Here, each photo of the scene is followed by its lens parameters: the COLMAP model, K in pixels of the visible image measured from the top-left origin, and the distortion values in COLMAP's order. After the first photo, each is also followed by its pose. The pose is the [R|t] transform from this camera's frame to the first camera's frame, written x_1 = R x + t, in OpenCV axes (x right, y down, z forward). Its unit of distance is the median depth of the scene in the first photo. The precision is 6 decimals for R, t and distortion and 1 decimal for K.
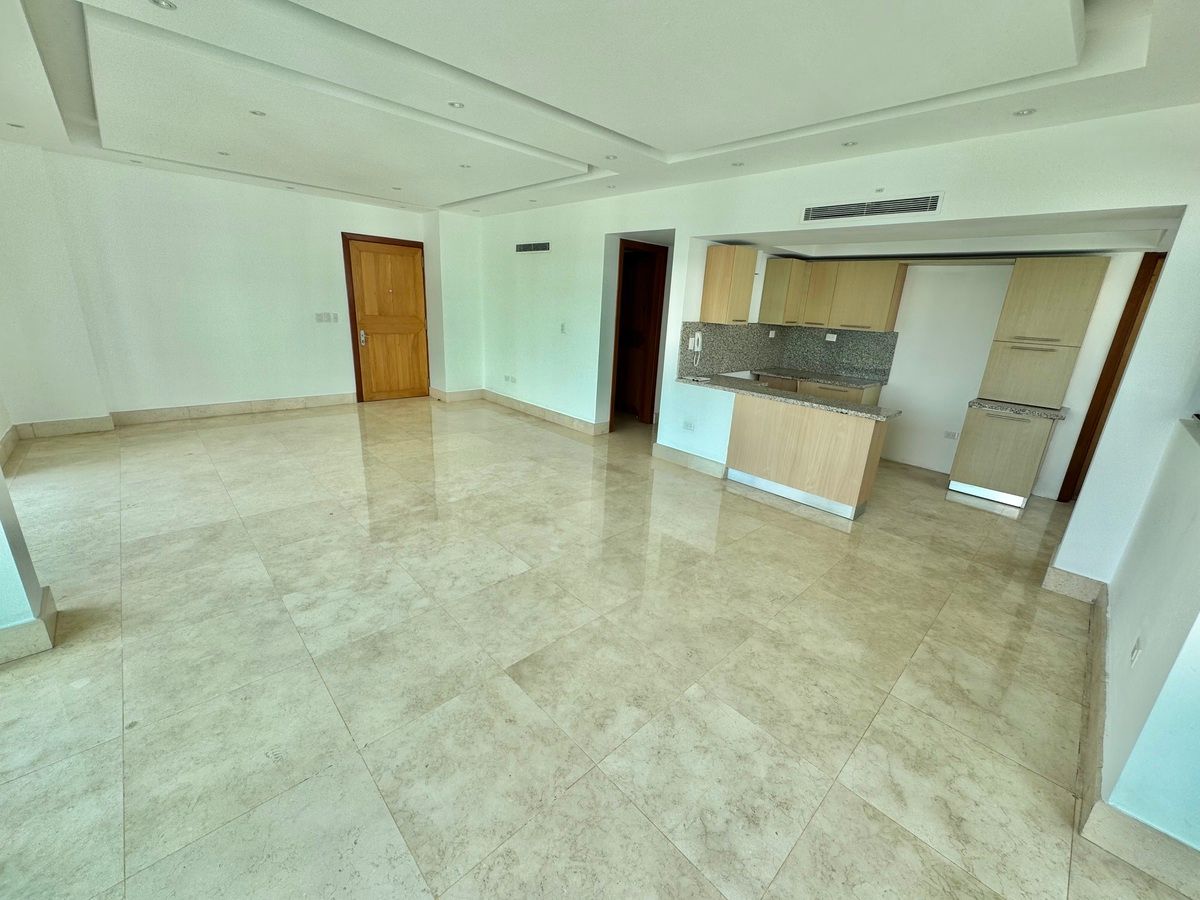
lens RADIAL K [[481.2, 0, 598.7], [0, 481.2, 448.7], [0, 0, 1]] dist [-0.001024, -0.000500]
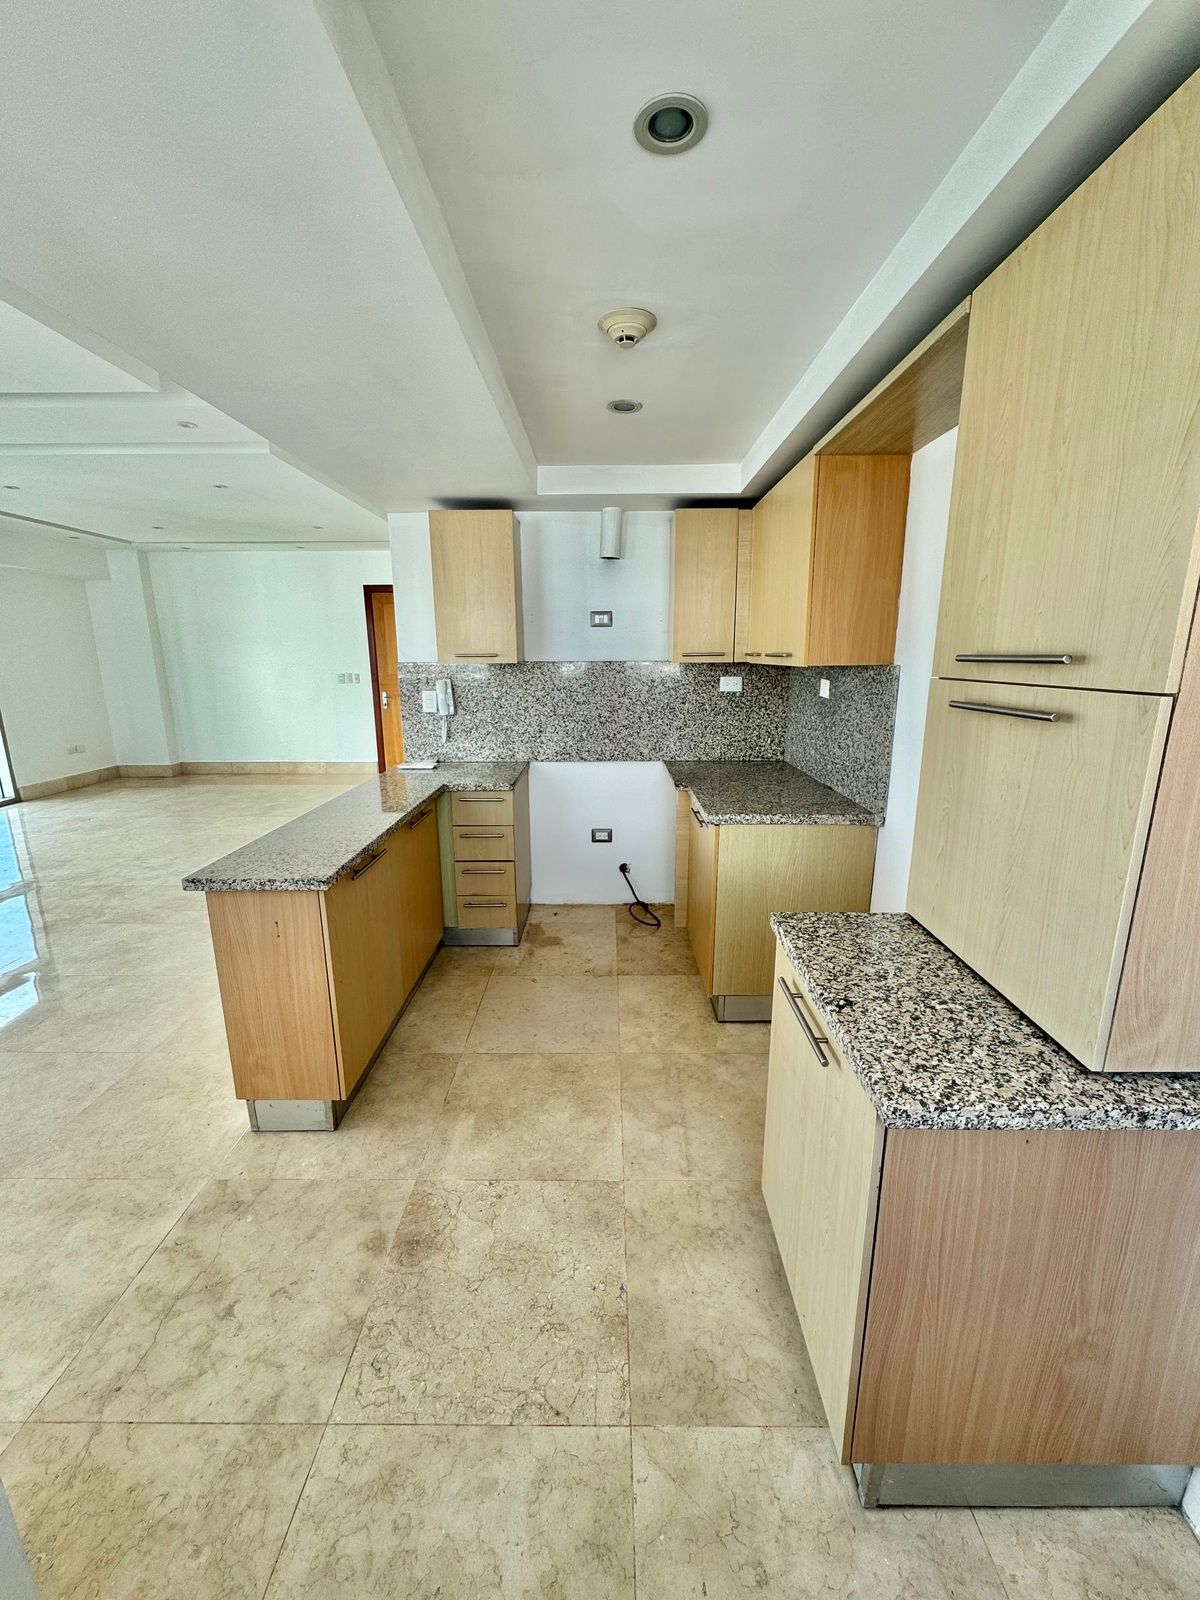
lens RADIAL K [[641.7, 0, 605.4], [0, 641.7, 805.3], [0, 0, 1]] dist [-0.001024, -0.000500]
pose [[0.714374, 0.107250, -0.691496, 0.844744], [-0.163957, 0.986331, -0.016403, -0.121353], [0.680285, 0.125094, 0.722194, 0.618498]]
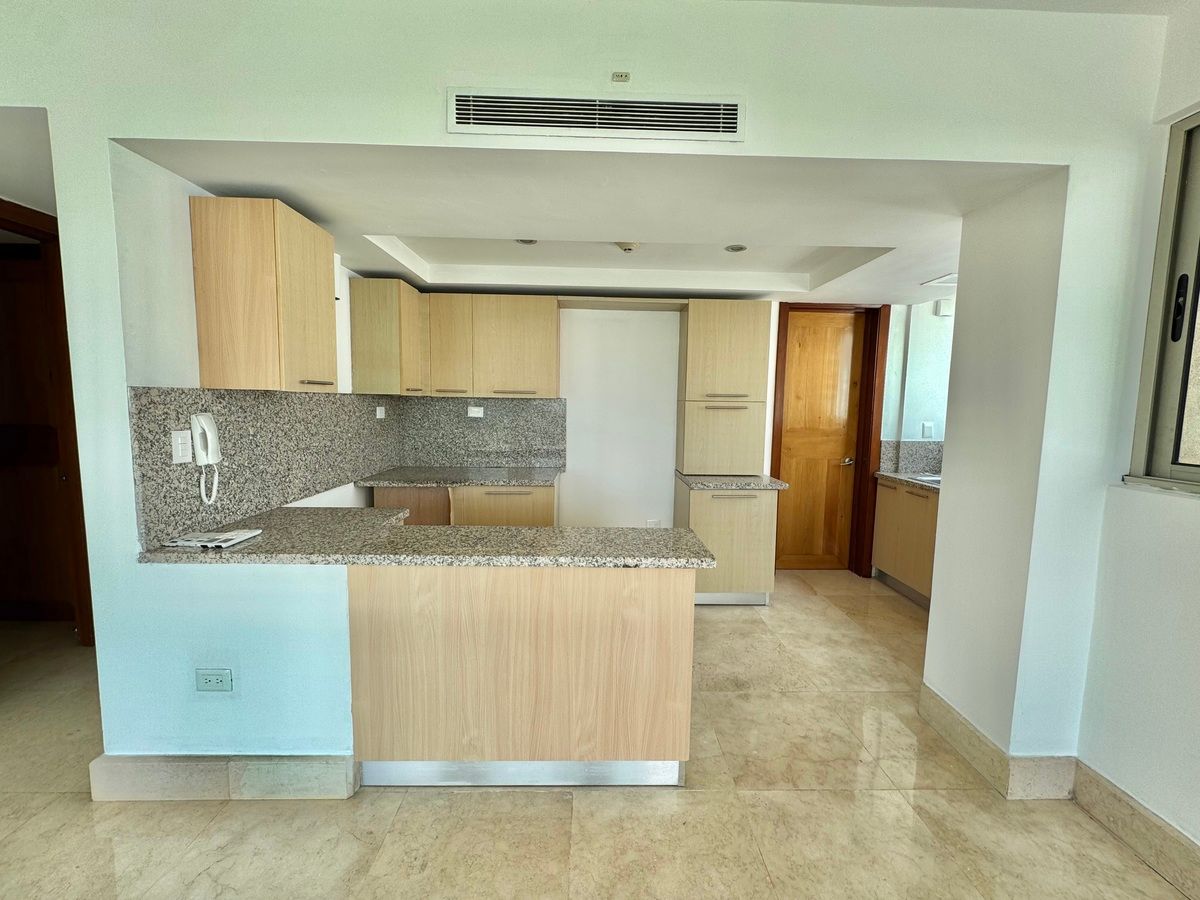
lens RADIAL K [[481.2, 0, 601.7], [0, 481.2, 447.4], [0, 0, 1]] dist [-0.001024, -0.000500]
pose [[0.671922, -0.111283, 0.732213, 0.139231], [0.234759, 0.969668, -0.068056, -0.118837], [-0.702431, 0.217622, 0.677667, 0.532634]]
